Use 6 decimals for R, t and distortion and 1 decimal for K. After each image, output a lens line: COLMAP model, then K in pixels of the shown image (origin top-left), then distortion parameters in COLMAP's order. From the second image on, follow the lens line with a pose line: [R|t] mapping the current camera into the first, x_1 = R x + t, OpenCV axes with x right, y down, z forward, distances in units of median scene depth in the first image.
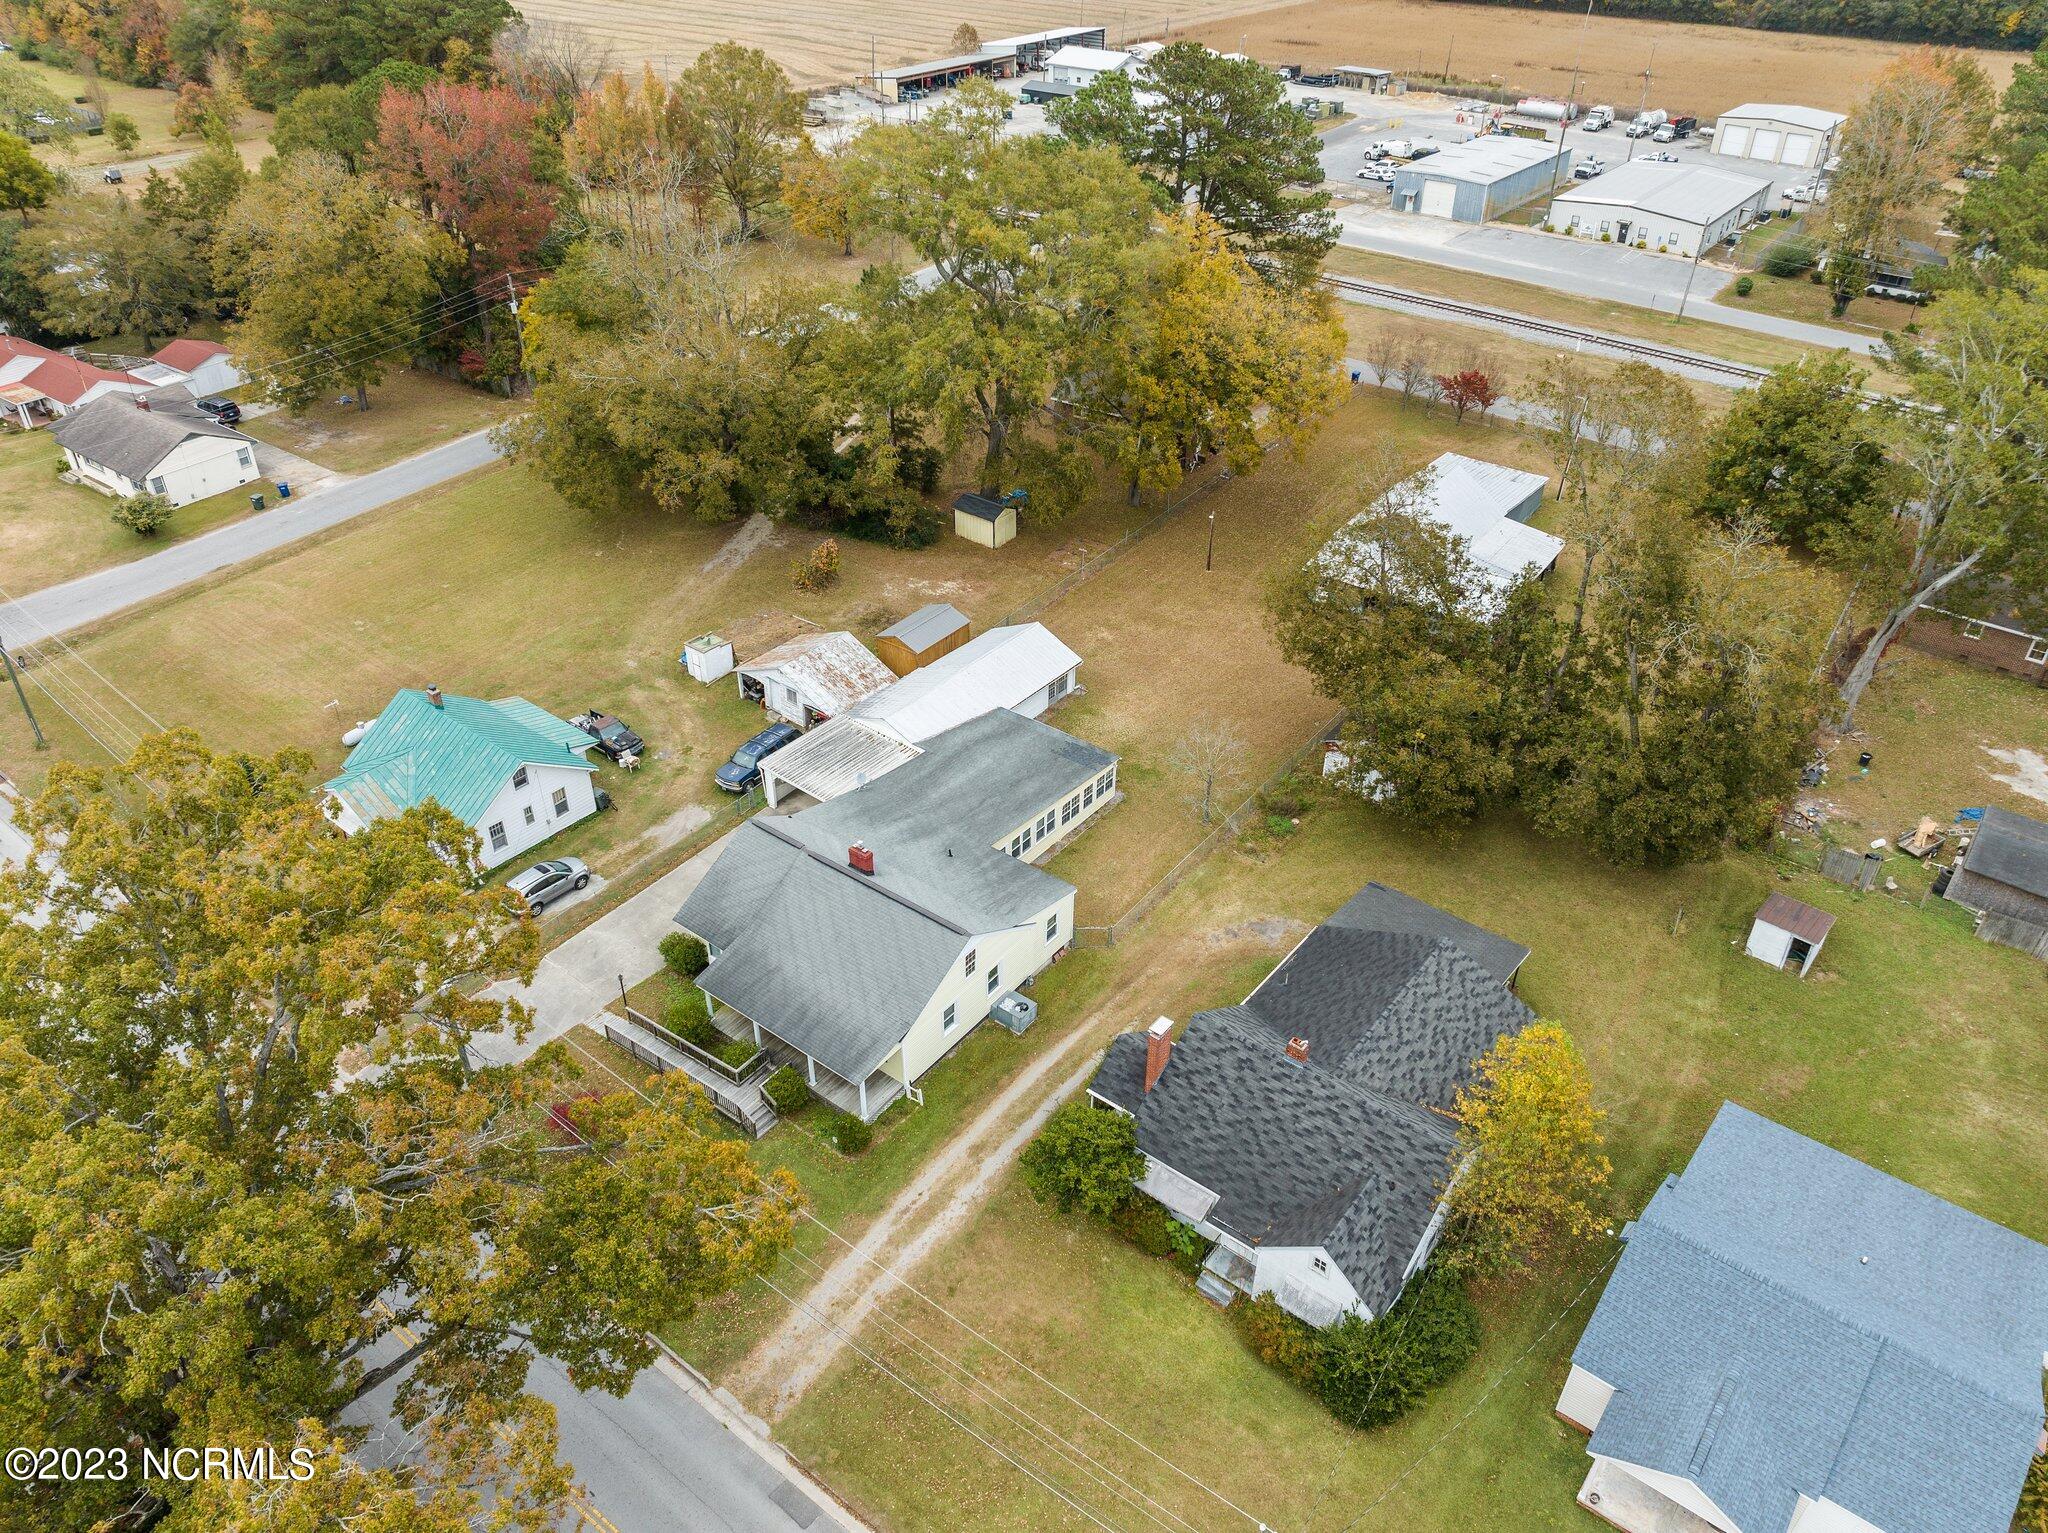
lens RADIAL K [[1460.2, 0, 1024.0], [0, 1460.2, 766.5], [0, 0, 1]] dist [-0.039047, 0.002810]
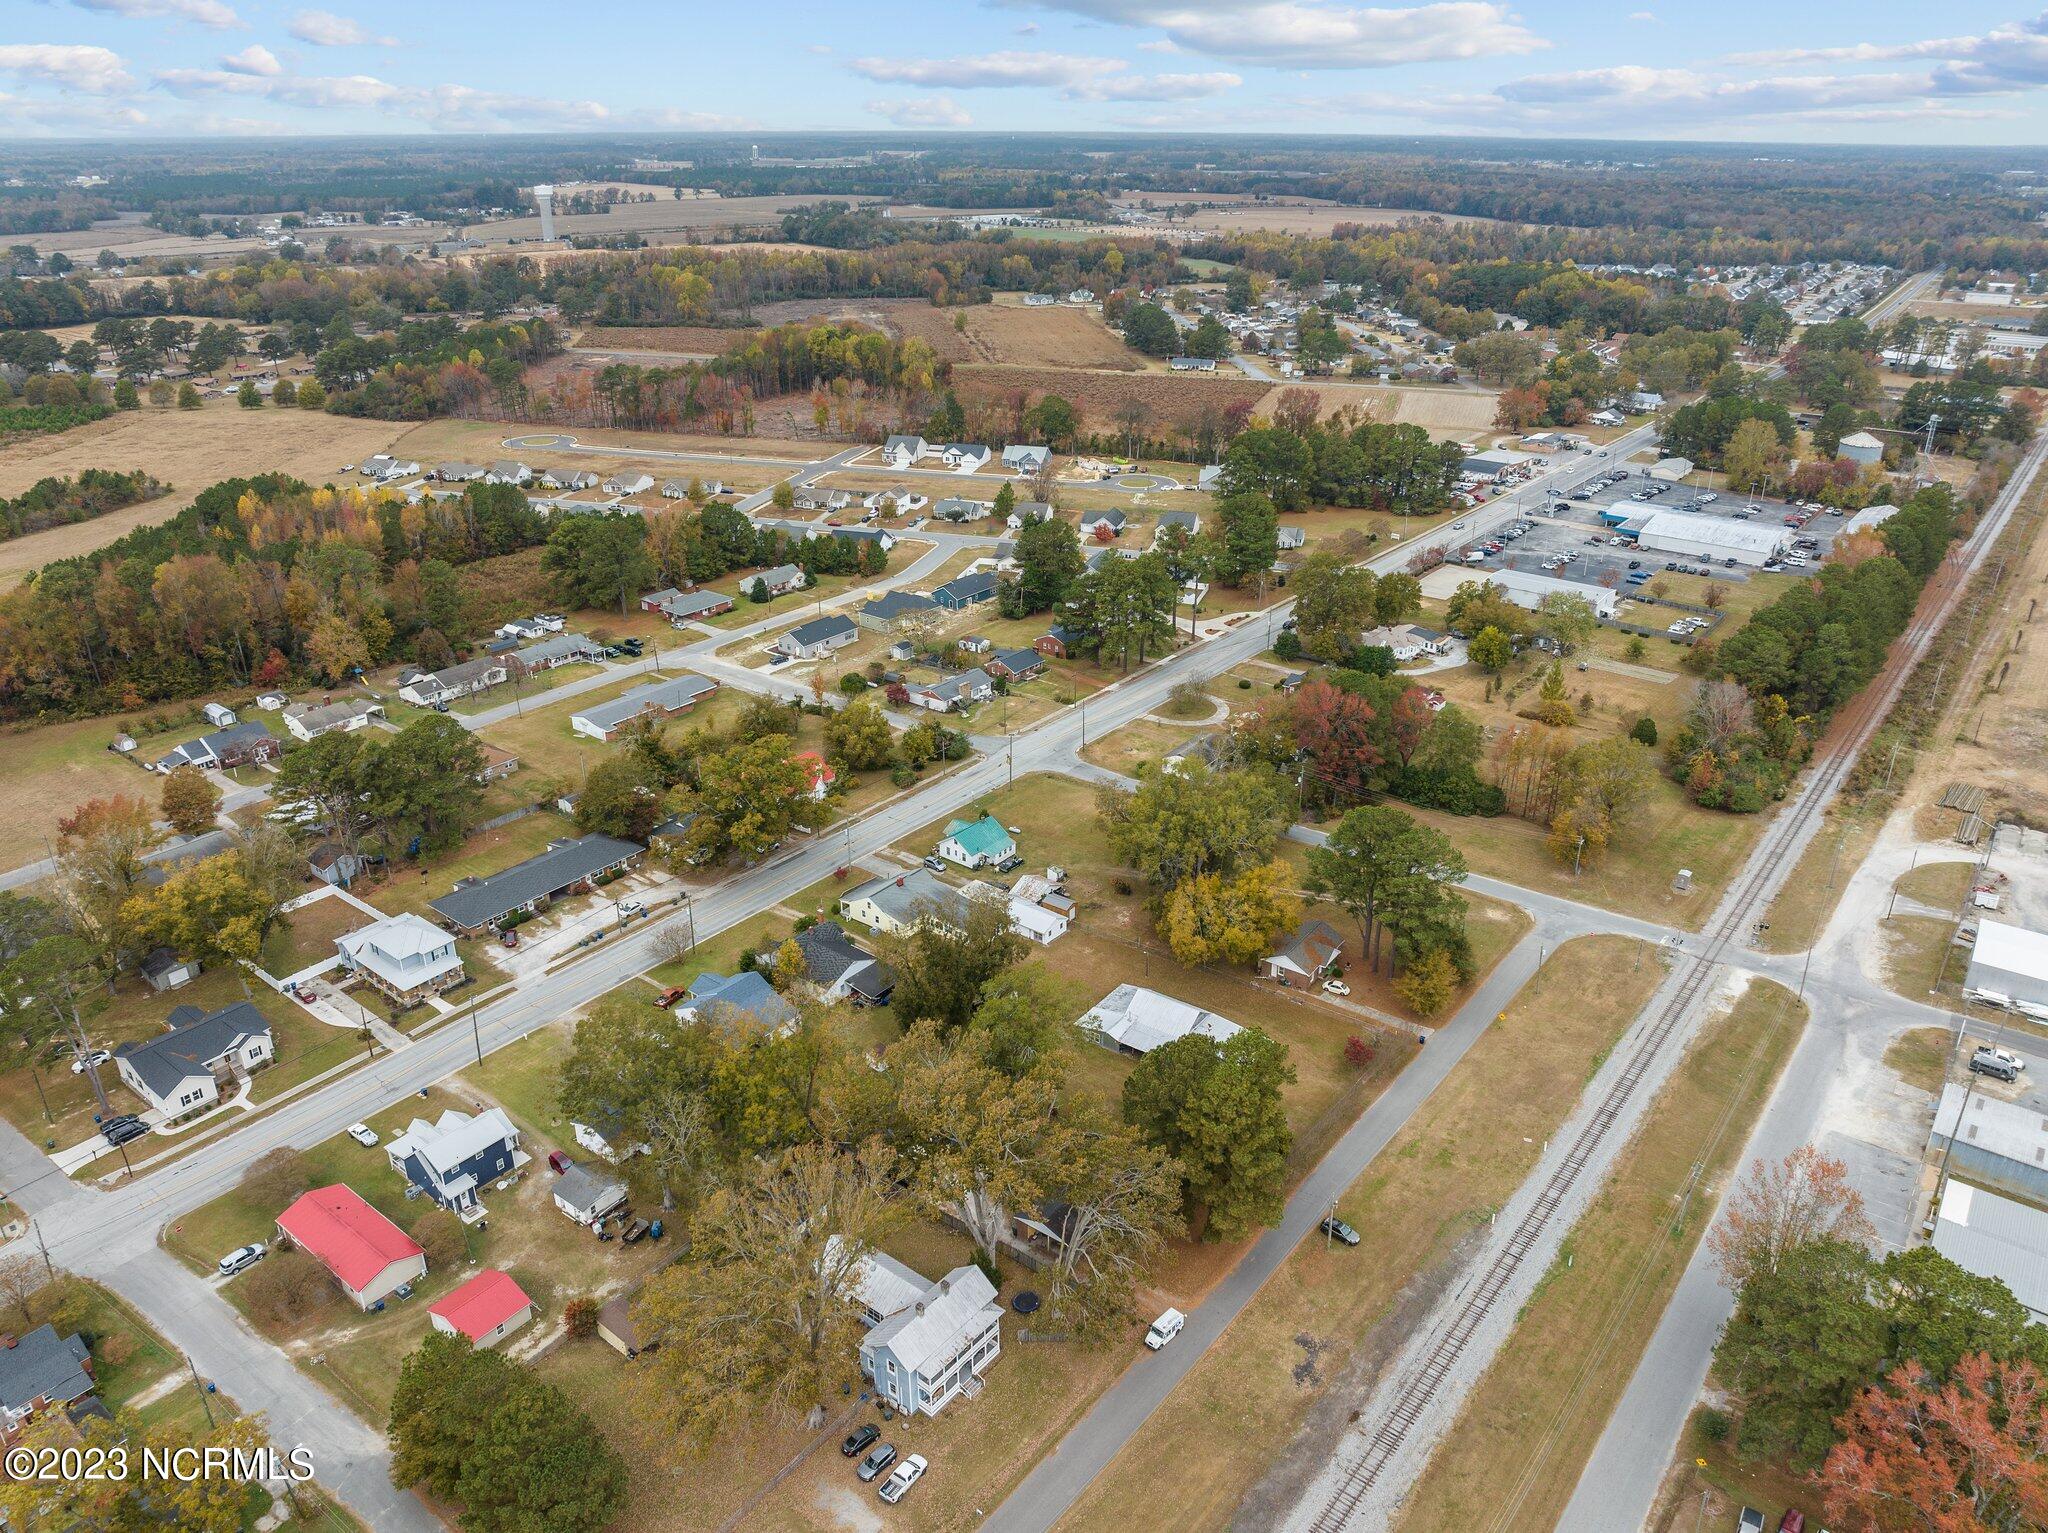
lens RADIAL K [[1451.5, 0, 1024.0], [0, 1451.5, 766.5], [0, 0, 1]] dist [-0.035477, 0.000371]
pose [[-0.005805, 0.402293, -0.915493, 1.905236], [-0.560331, 0.756973, 0.336188, -0.952877], [0.828249, 0.514930, 0.221022, 0.159960]]
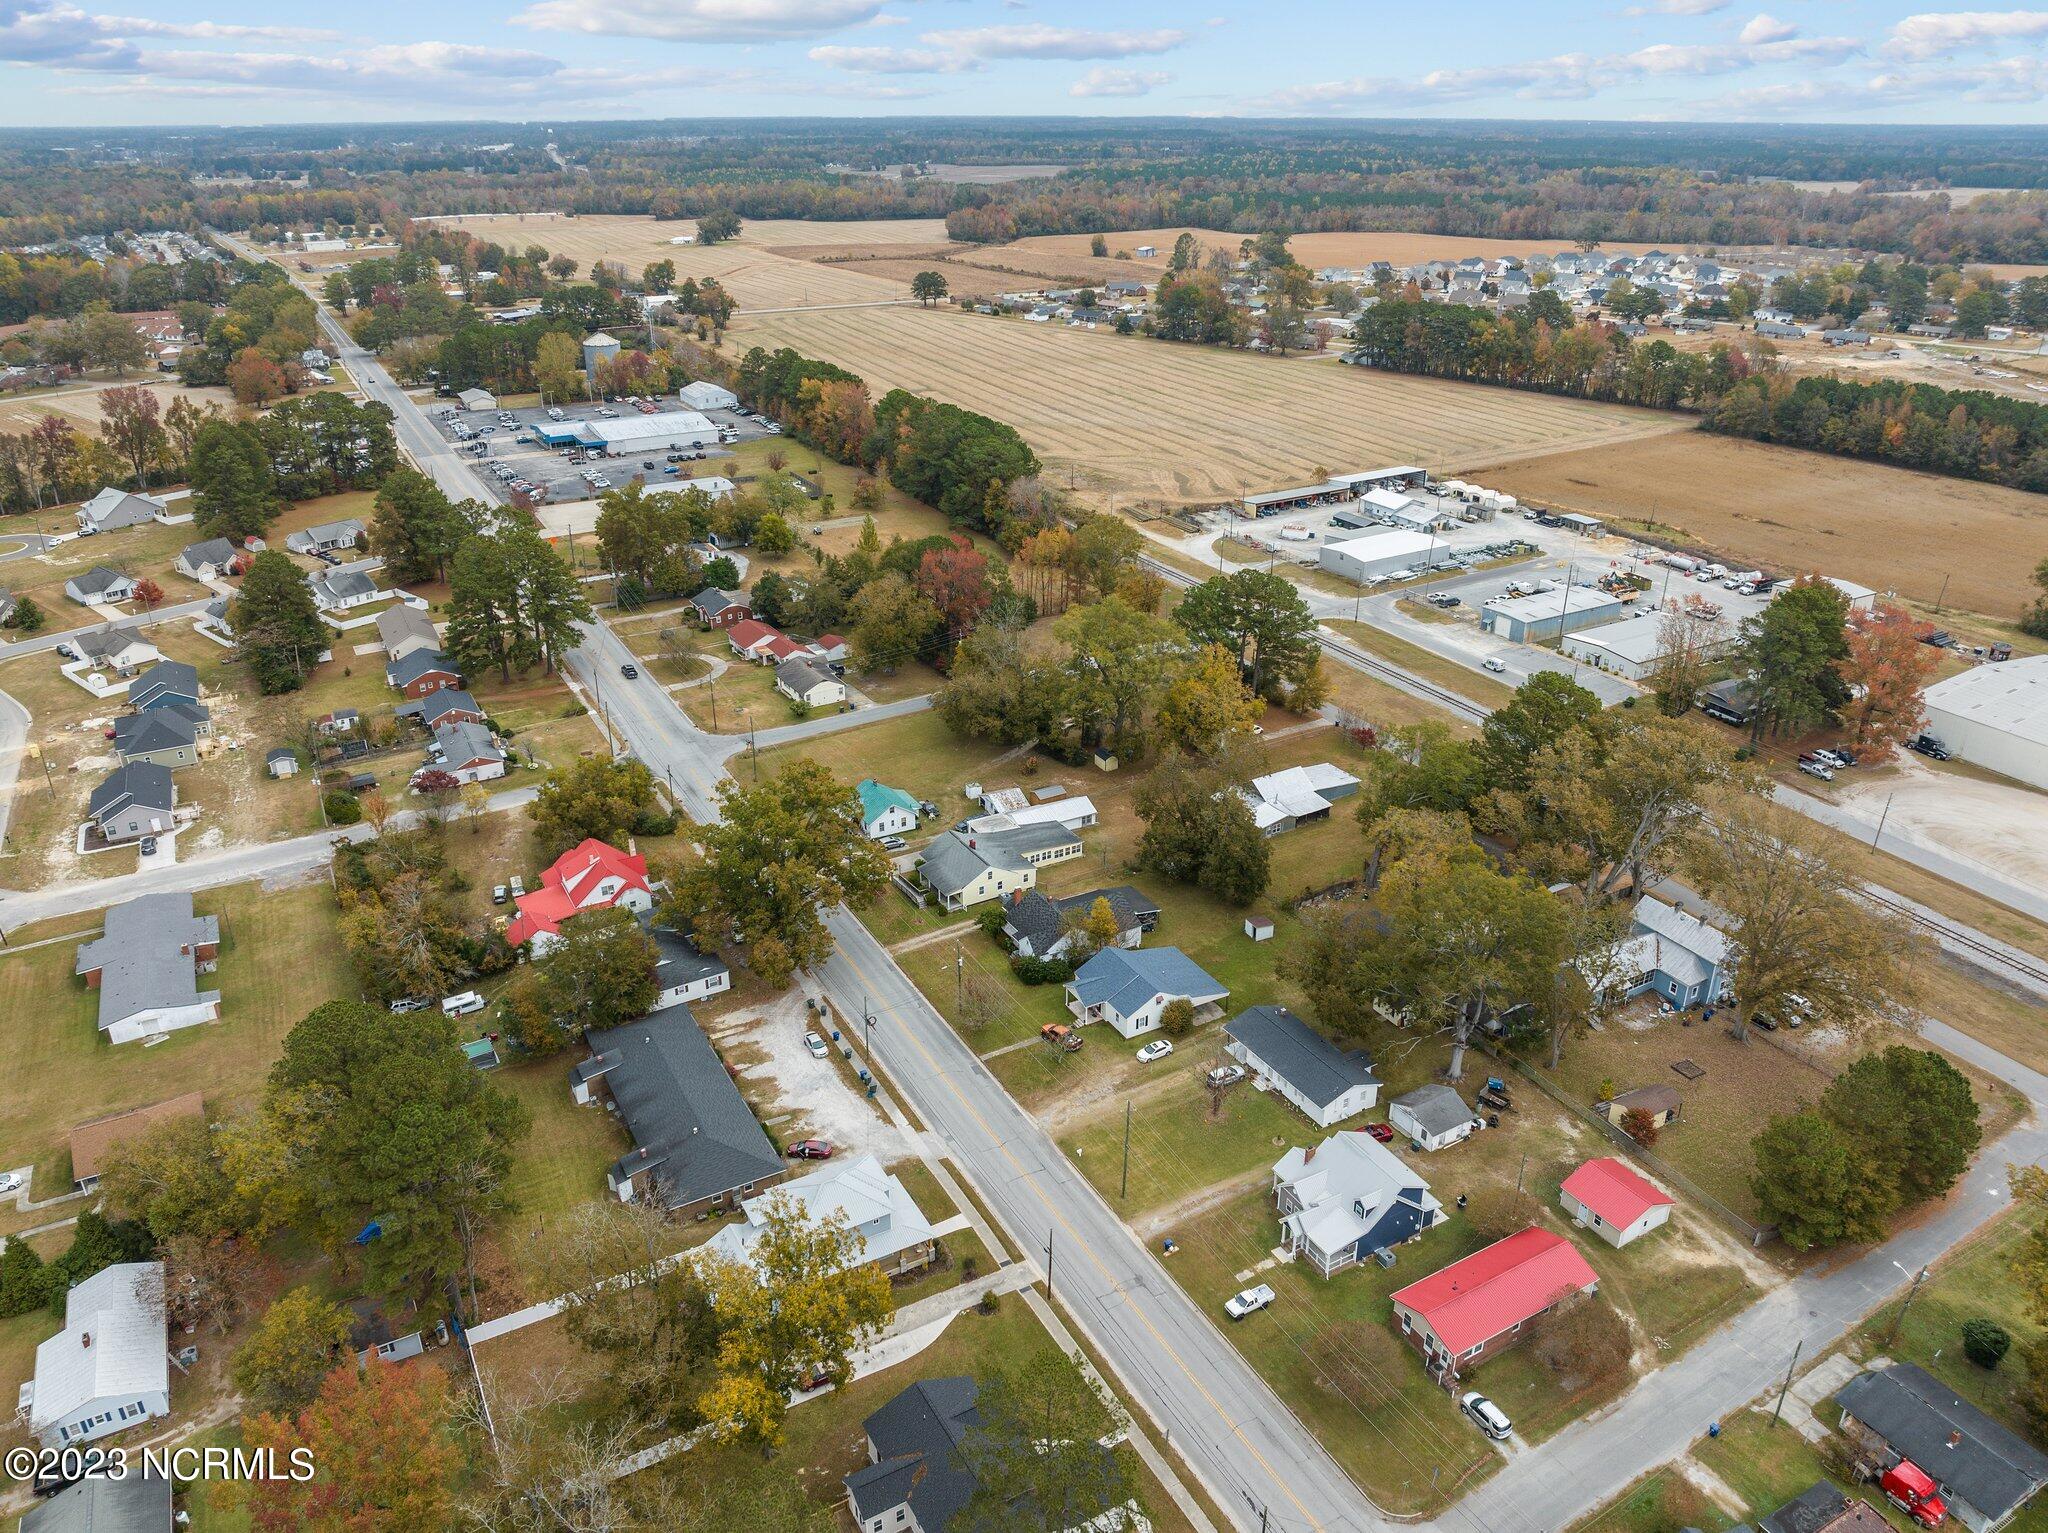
lens RADIAL K [[1484.7, 0, 1024.0], [0, 1484.7, 766.5], [0, 0, 1]] dist [-0.041745, -0.003016]
pose [[0.920674, 0.150615, -0.360105, 0.700436], [-0.209595, 0.969032, -0.130568, 0.182093], [0.329287, 0.195686, 0.923730, -1.251951]]
